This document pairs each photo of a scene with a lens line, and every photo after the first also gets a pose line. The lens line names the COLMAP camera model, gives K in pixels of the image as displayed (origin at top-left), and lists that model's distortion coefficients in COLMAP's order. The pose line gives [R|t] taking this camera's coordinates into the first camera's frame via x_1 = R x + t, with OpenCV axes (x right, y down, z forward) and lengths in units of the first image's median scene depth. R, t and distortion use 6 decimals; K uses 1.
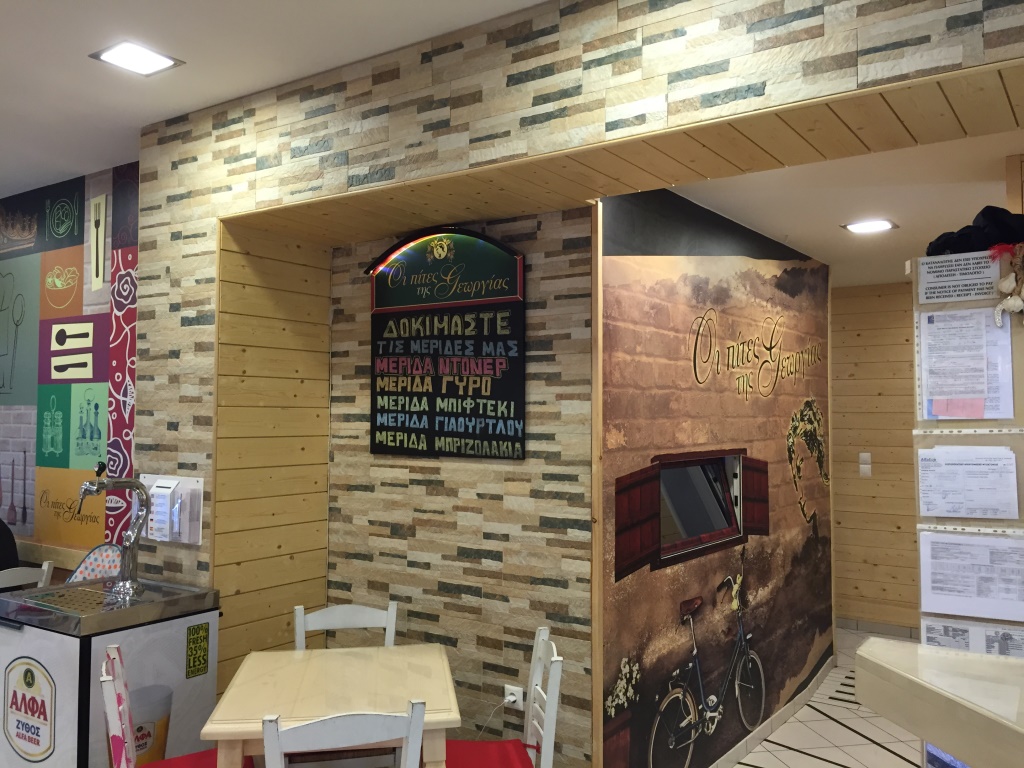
lens RADIAL K [[877.6, 0, 513.7], [0, 877.6, 383.4], [0, 0, 1]] dist [0.072271, -0.106065]
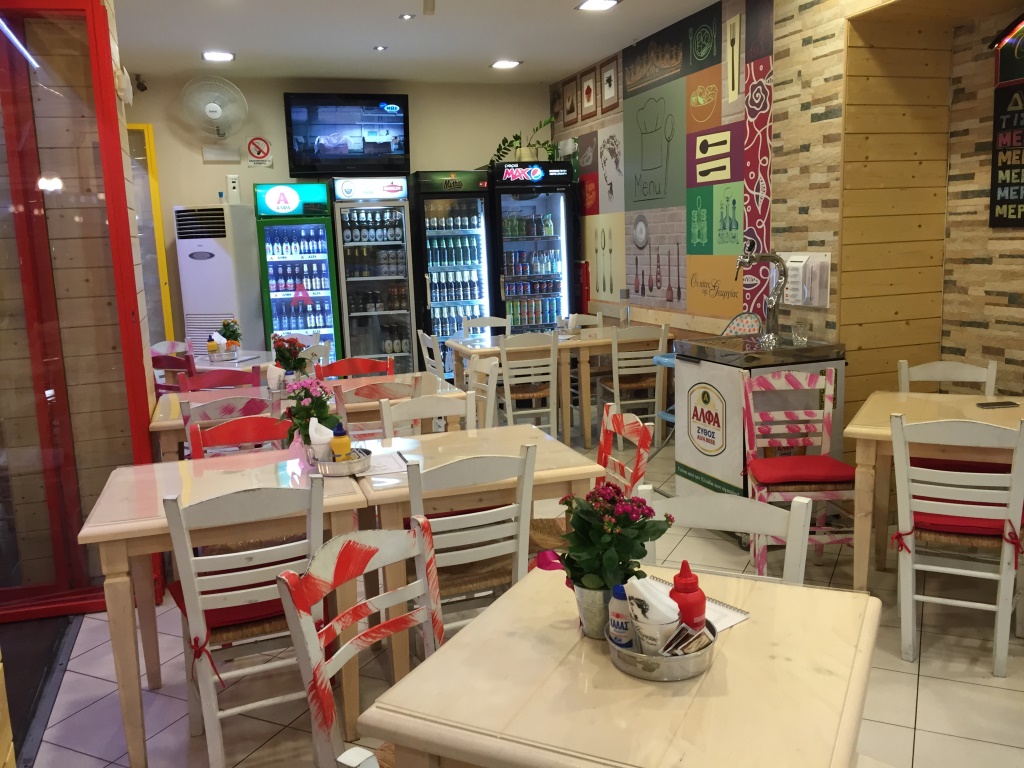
lens RADIAL K [[877.6, 0, 508.7], [0, 877.6, 384.3], [0, 0, 1]] dist [0.072271, -0.106065]
pose [[0.801994, 0.061001, -0.594209, 0.018854], [0.065312, 0.979852, 0.188742, 0.025672], [0.593751, -0.190179, 0.781852, -0.205789]]
